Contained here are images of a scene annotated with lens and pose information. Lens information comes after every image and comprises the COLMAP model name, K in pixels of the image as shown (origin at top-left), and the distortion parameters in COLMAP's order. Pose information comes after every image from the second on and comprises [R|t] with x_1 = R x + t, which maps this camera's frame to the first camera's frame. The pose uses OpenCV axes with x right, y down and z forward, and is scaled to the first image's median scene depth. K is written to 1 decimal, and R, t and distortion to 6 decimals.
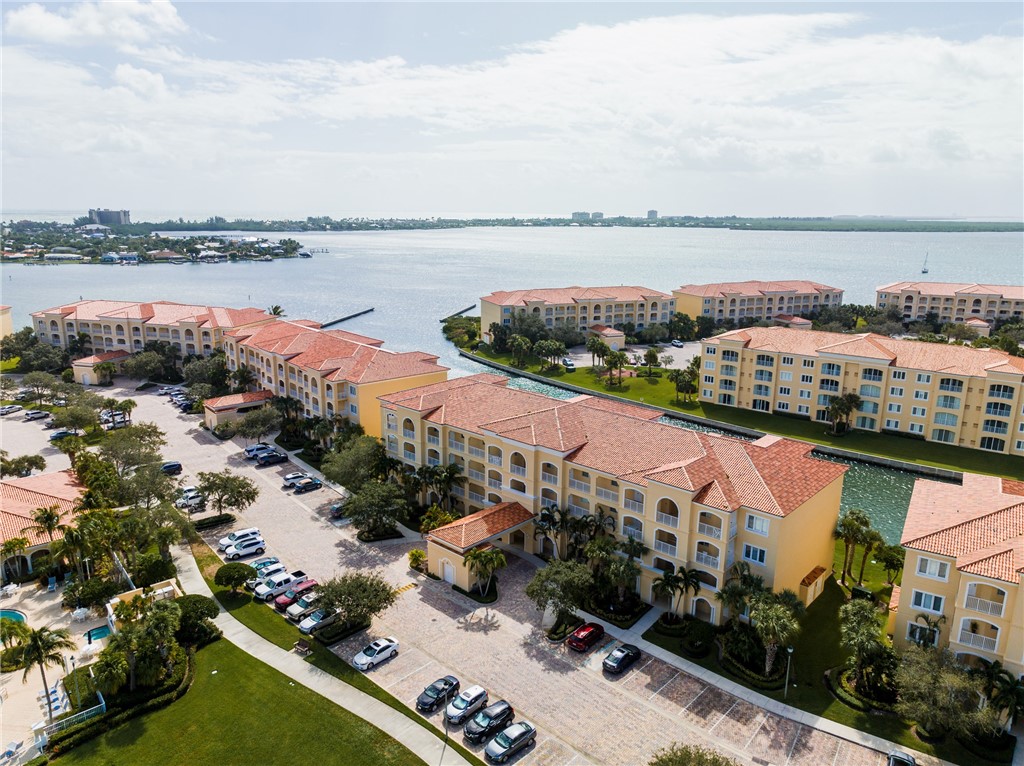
lens RADIAL K [[713.4, 0, 512.0], [0, 713.4, 383.0], [0, 0, 1]] dist [-0.028687, 0.046951]
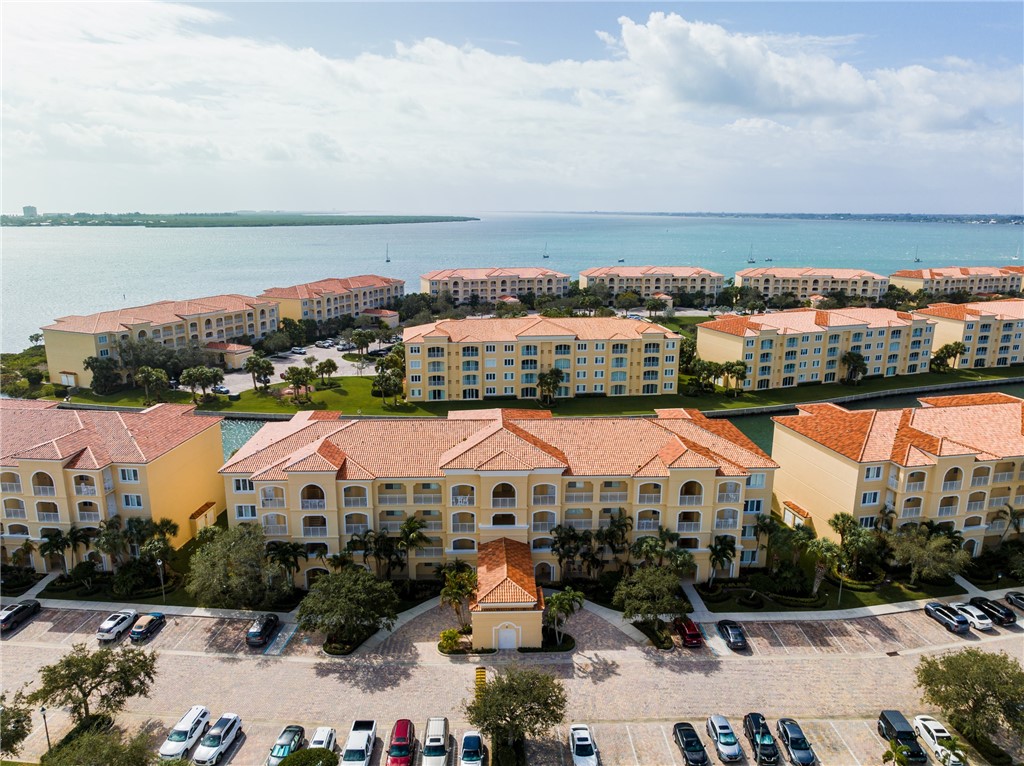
lens RADIAL K [[715.6, 0, 512.0], [0, 715.6, 383.0], [0, 0, 1]] dist [-0.007600, 0.005584]
pose [[0.710648, -0.170558, 0.682561, -0.350570], [0.167303, 0.983308, 0.071521, -0.053947], [-0.683366, 0.063368, 0.727321, 0.198334]]
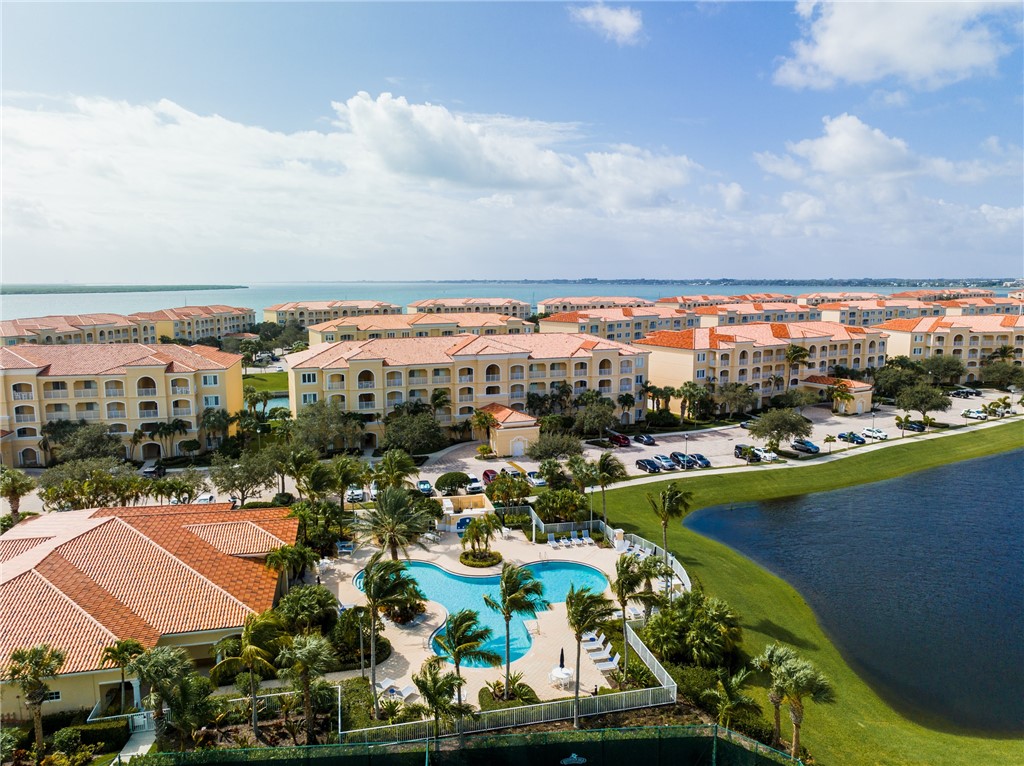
lens RADIAL K [[713.4, 0, 512.0], [0, 713.4, 383.0], [0, 0, 1]] dist [-0.028687, 0.046951]
pose [[0.456715, -0.138615, 0.878747, -0.710046], [0.216558, 0.975396, 0.041308, 0.050722], [-0.862852, 0.171433, 0.475496, 0.198730]]
